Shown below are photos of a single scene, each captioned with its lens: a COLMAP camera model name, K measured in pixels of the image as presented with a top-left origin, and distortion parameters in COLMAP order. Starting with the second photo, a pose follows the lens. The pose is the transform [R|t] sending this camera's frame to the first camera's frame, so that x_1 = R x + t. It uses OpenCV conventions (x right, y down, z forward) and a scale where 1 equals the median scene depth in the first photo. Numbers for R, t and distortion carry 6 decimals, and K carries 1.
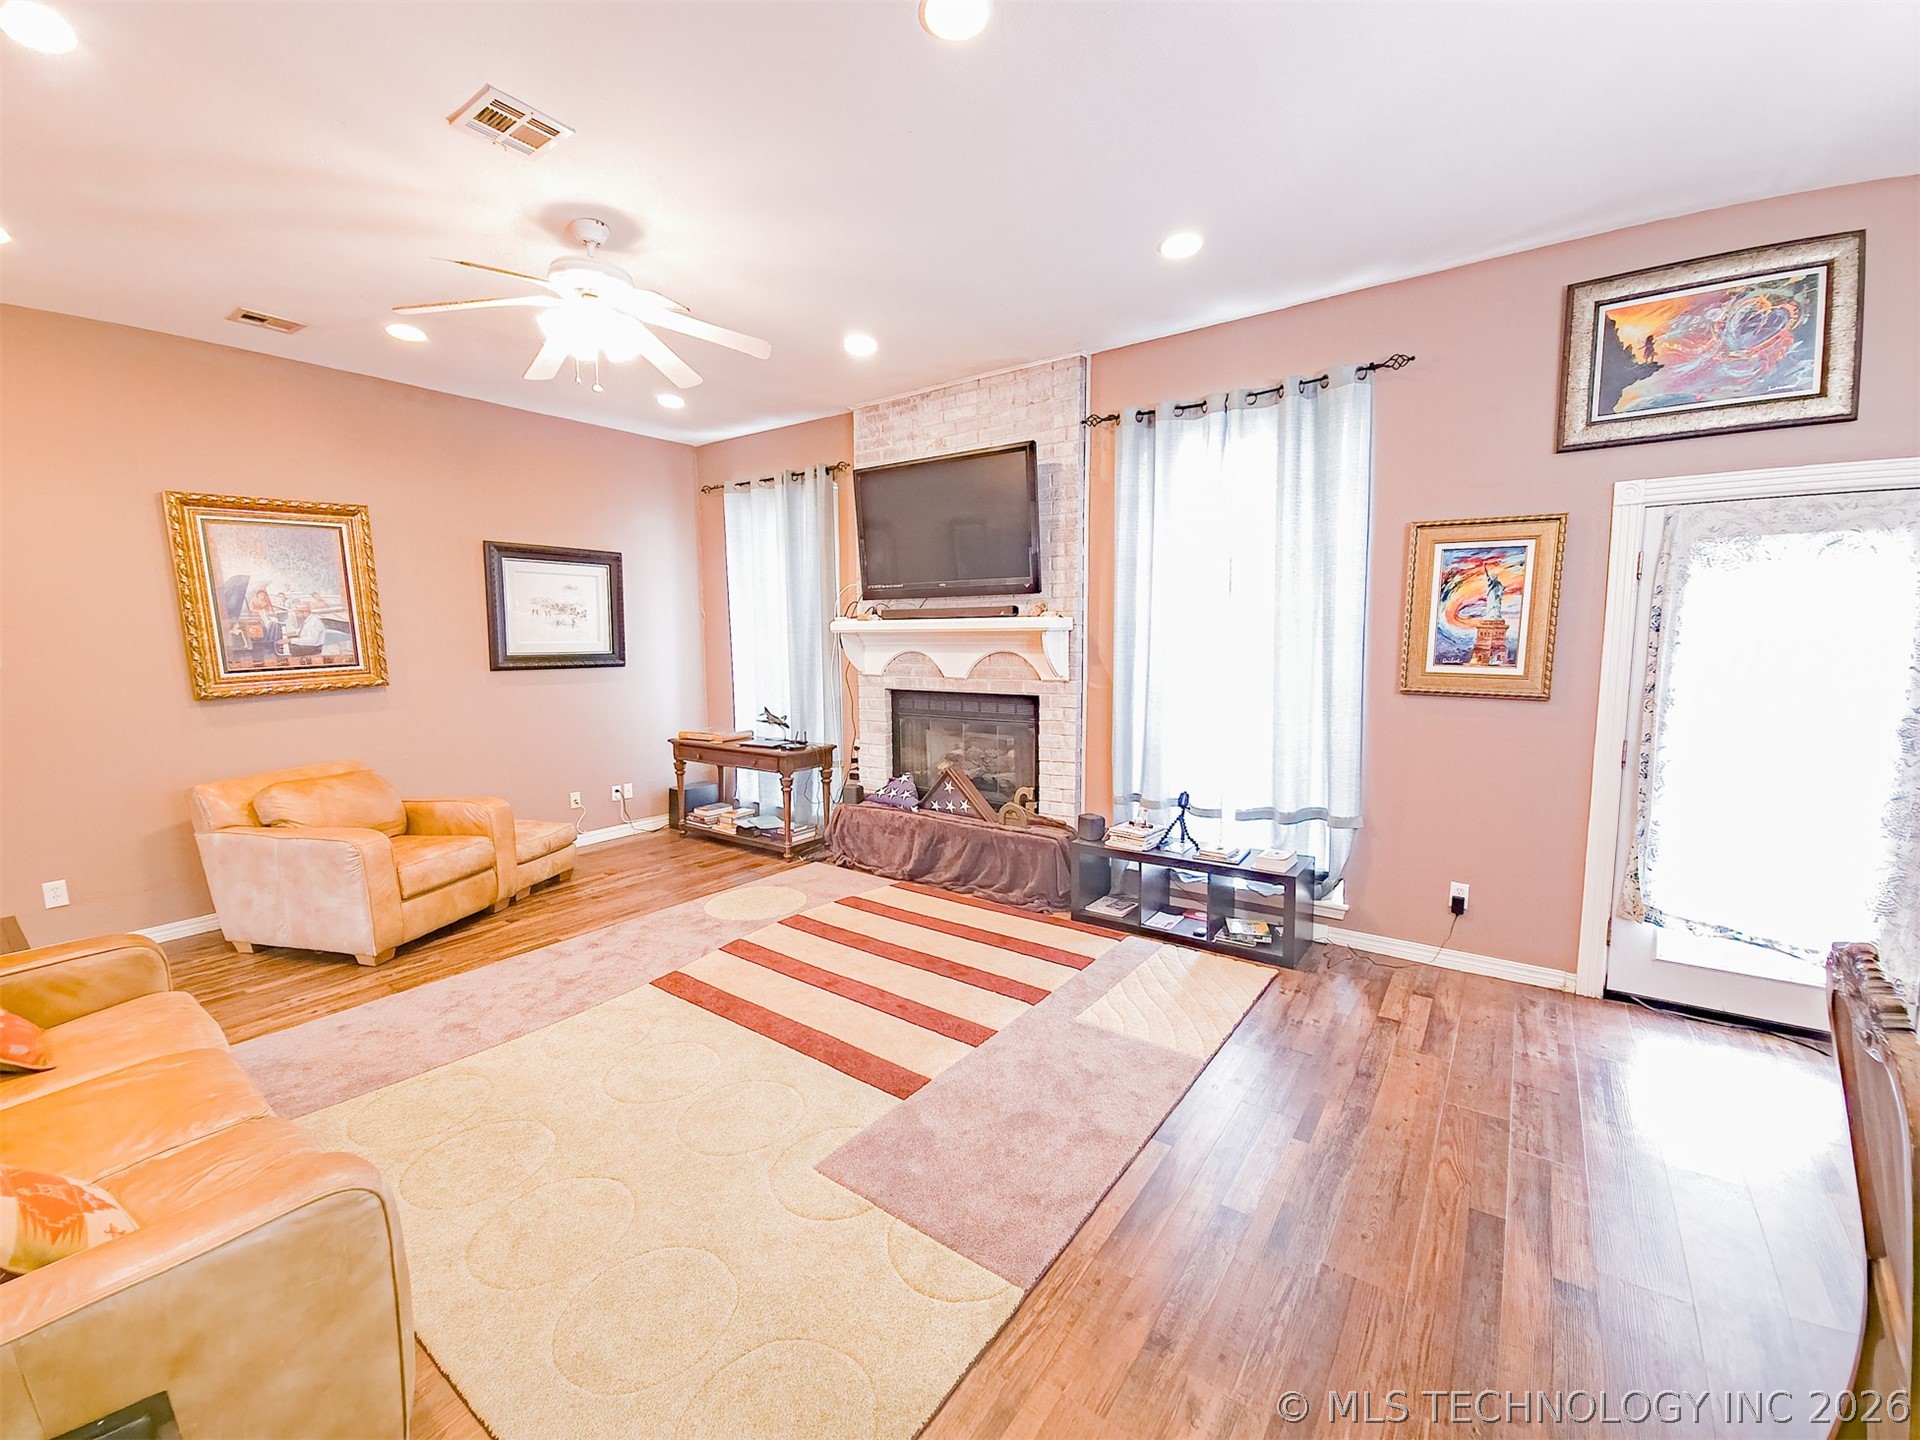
lens RADIAL K [[787.6, 0, 964.1], [0, 787.6, 721.2], [0, 0, 1]] dist [0.005024, -0.006960]
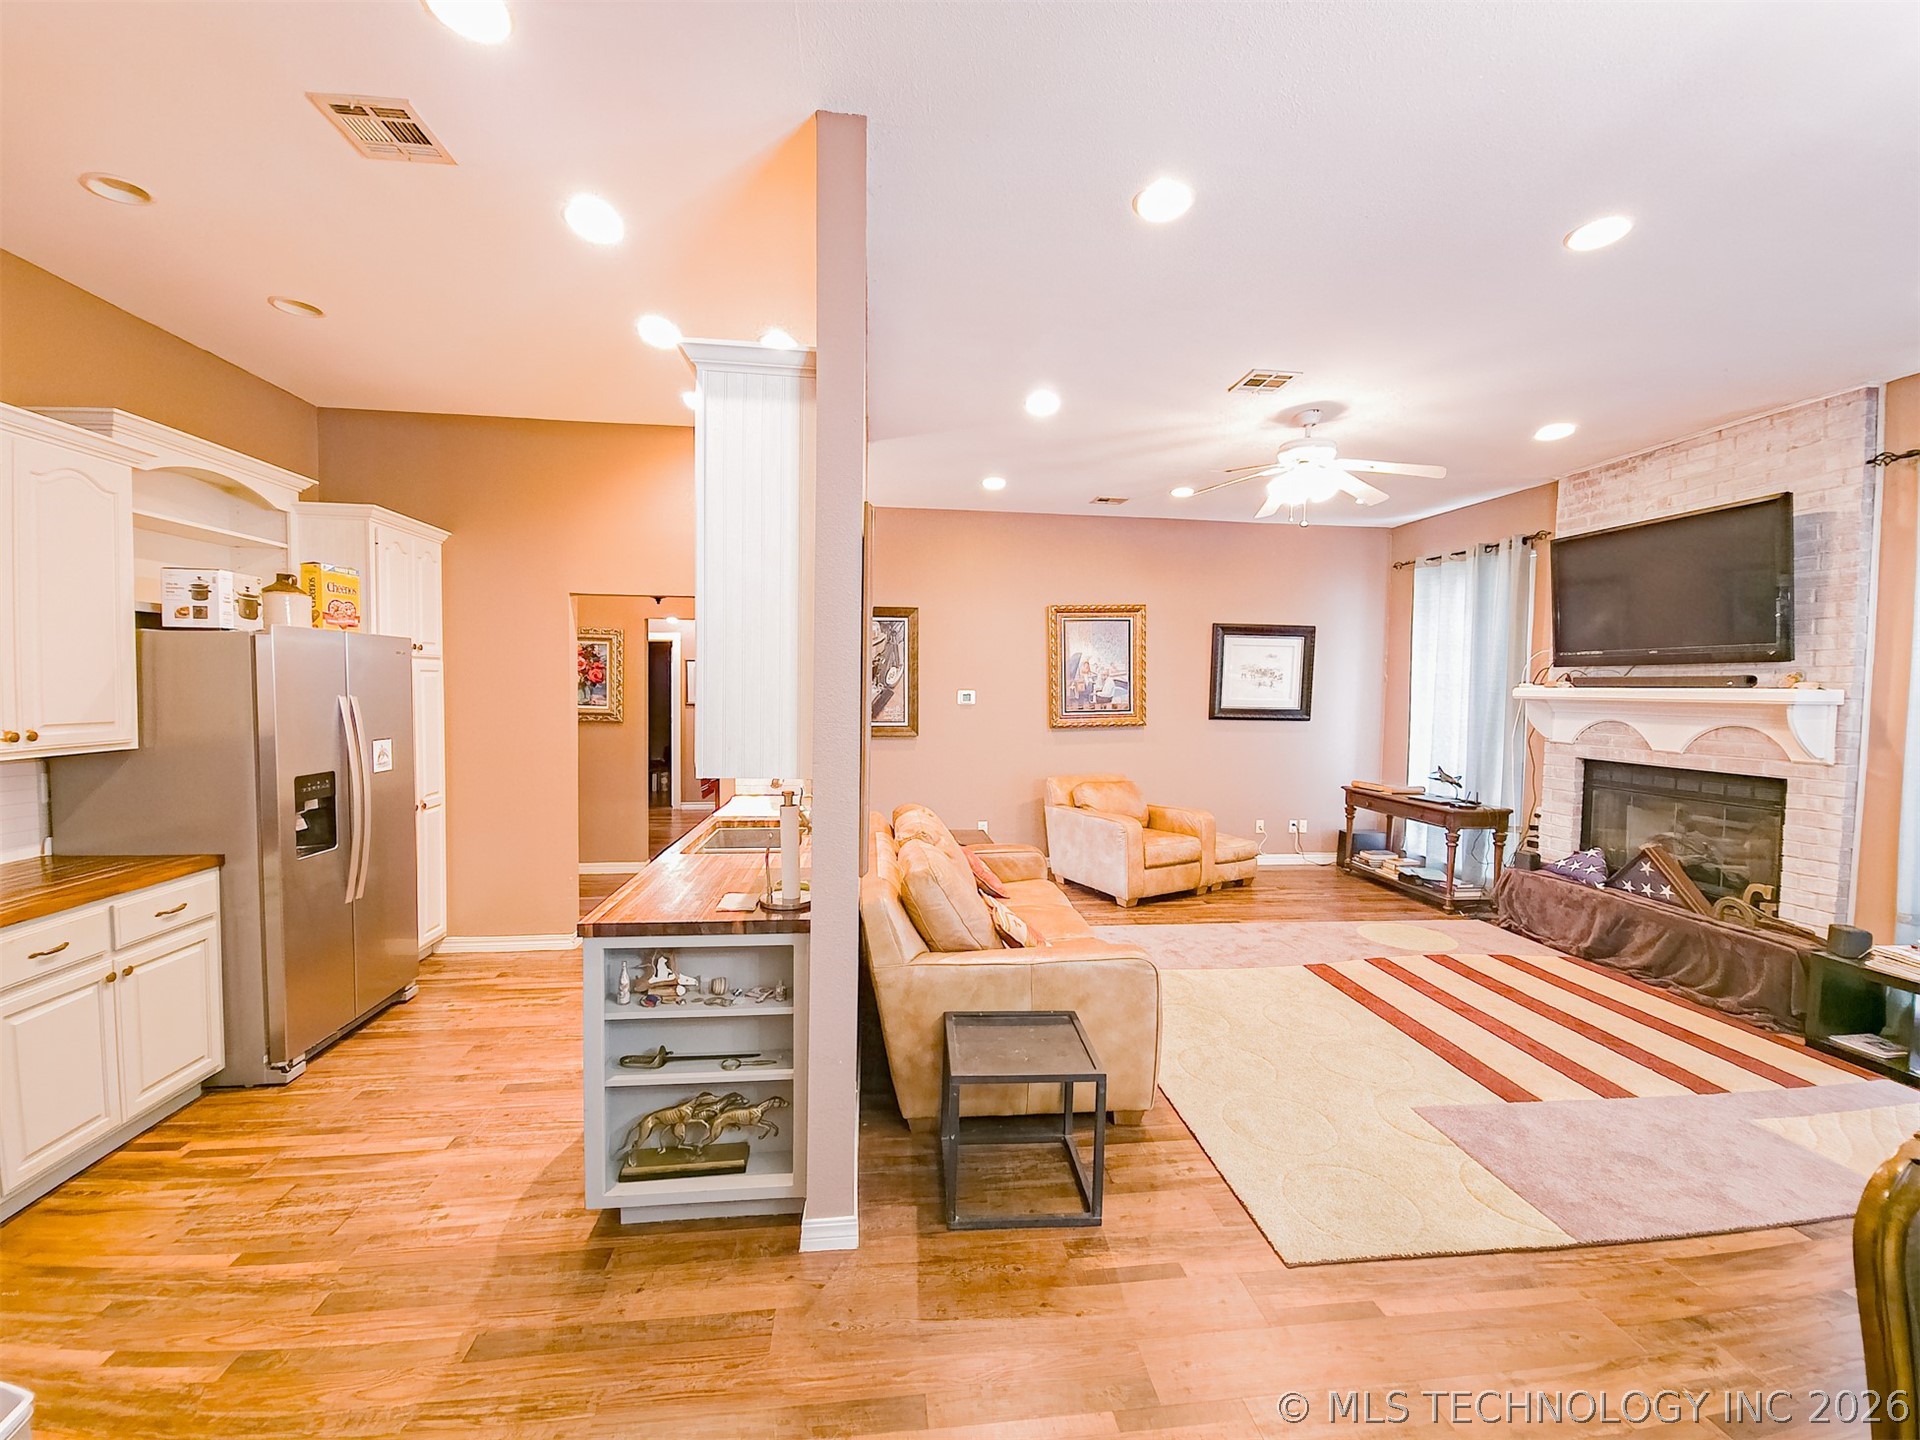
lens RADIAL K [[787.6, 0, 964.1], [0, 787.6, 721.5], [0, 0, 1]] dist [0.005024, -0.006960]
pose [[0.676768, 0.051759, -0.734375, 0.127998], [-0.102610, 0.994421, -0.024474, 0.020010], [0.729011, 0.091918, 0.678303, -0.267137]]
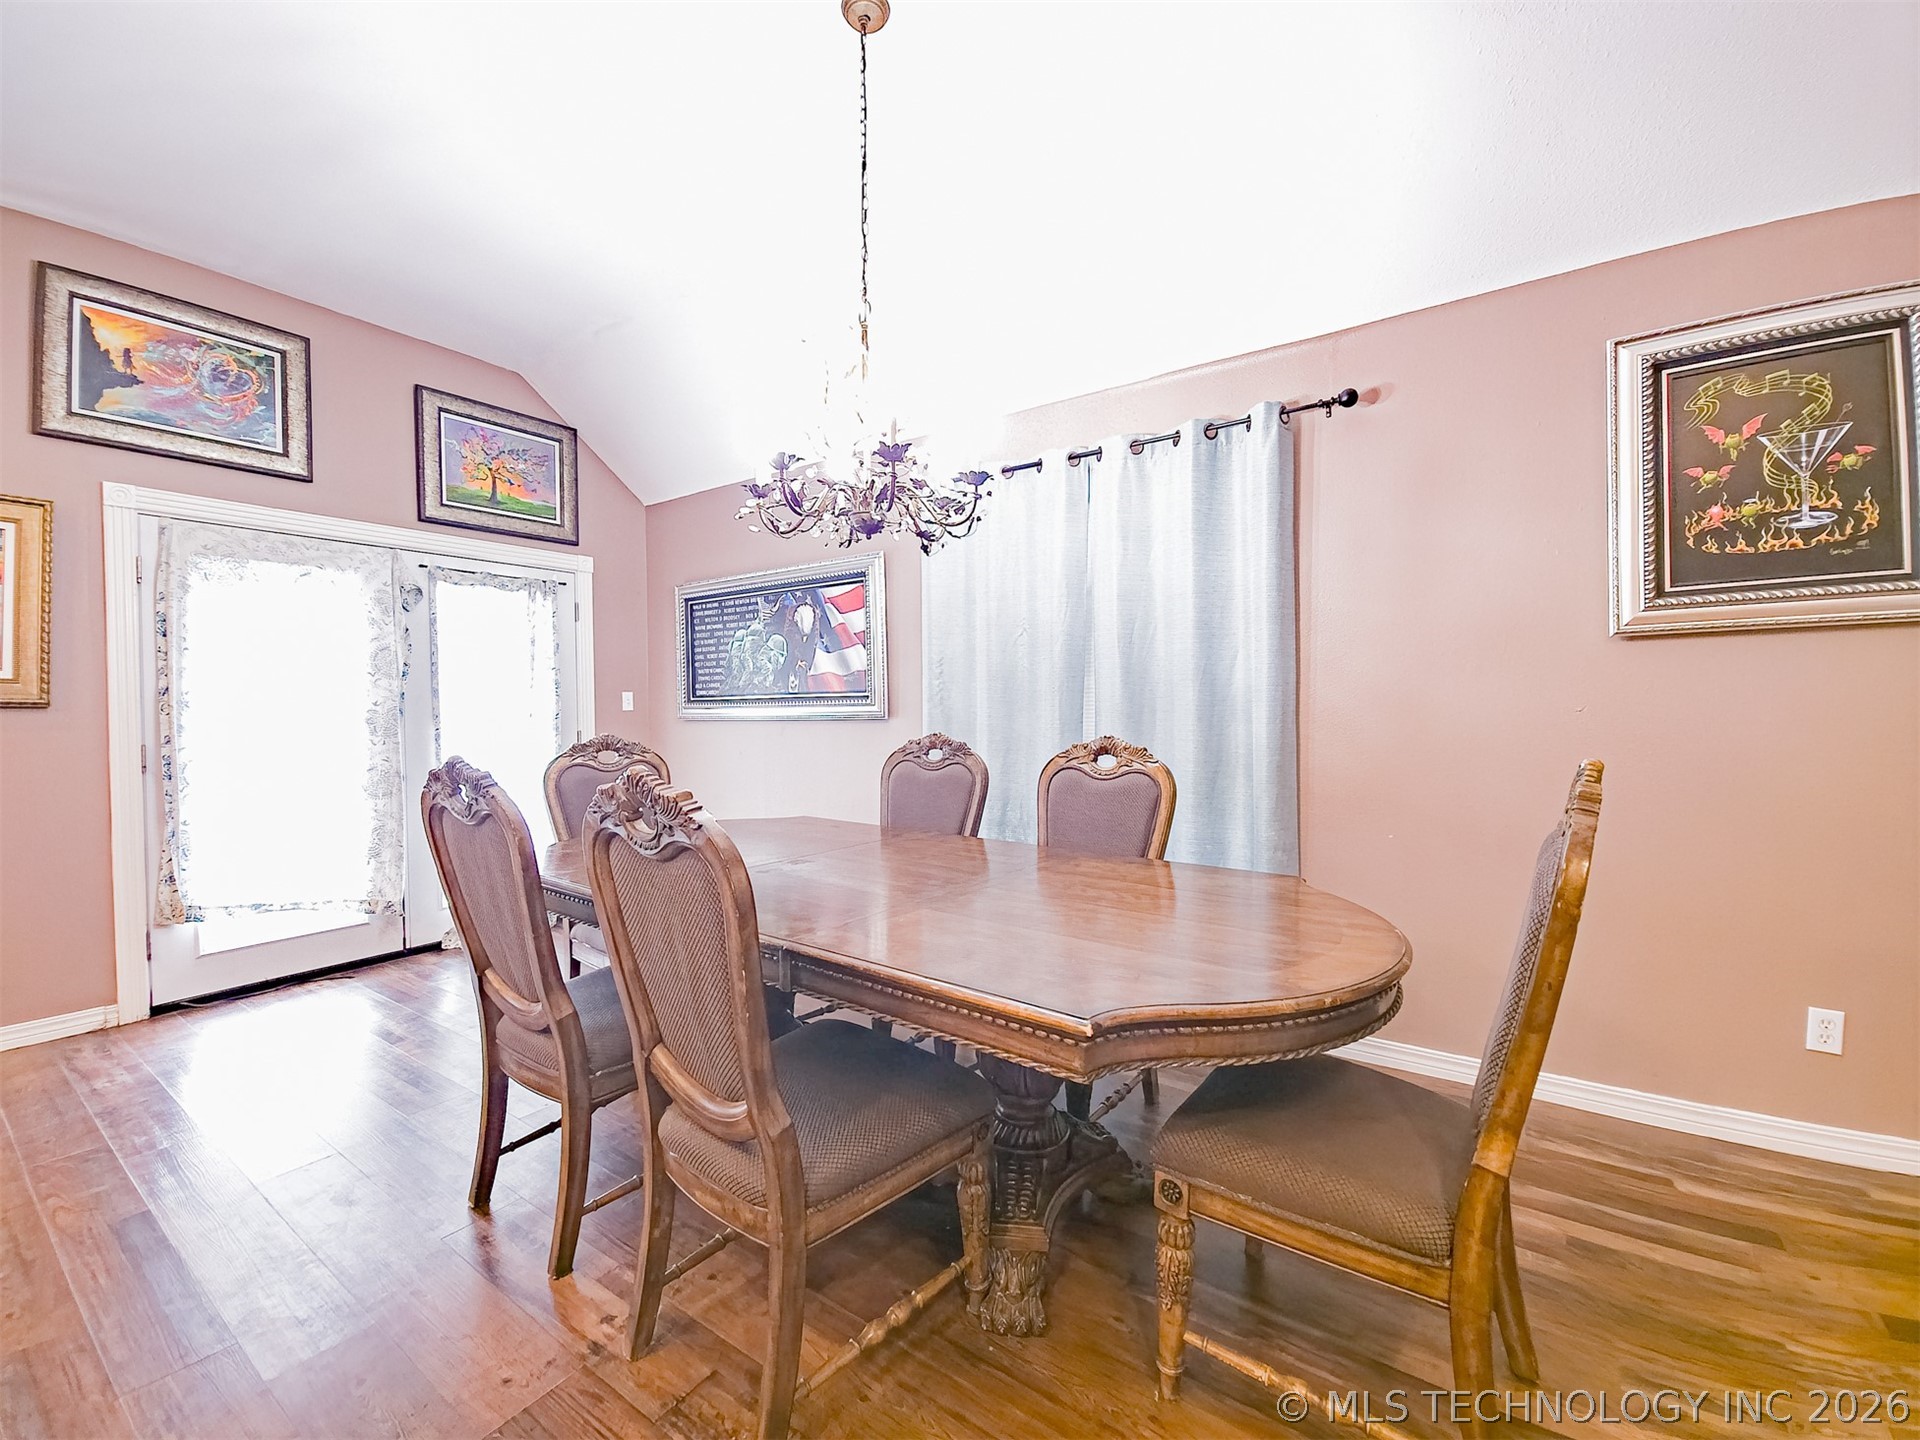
lens RADIAL K [[787.6, 0, 966.2], [0, 787.6, 716.0], [0, 0, 1]] dist [0.005024, -0.006960]
pose [[-0.024436, -0.002214, 0.999699, -0.127254], [0.121643, 0.992560, 0.005172, 0.082753], [-0.992273, 0.121733, -0.023985, -0.001079]]
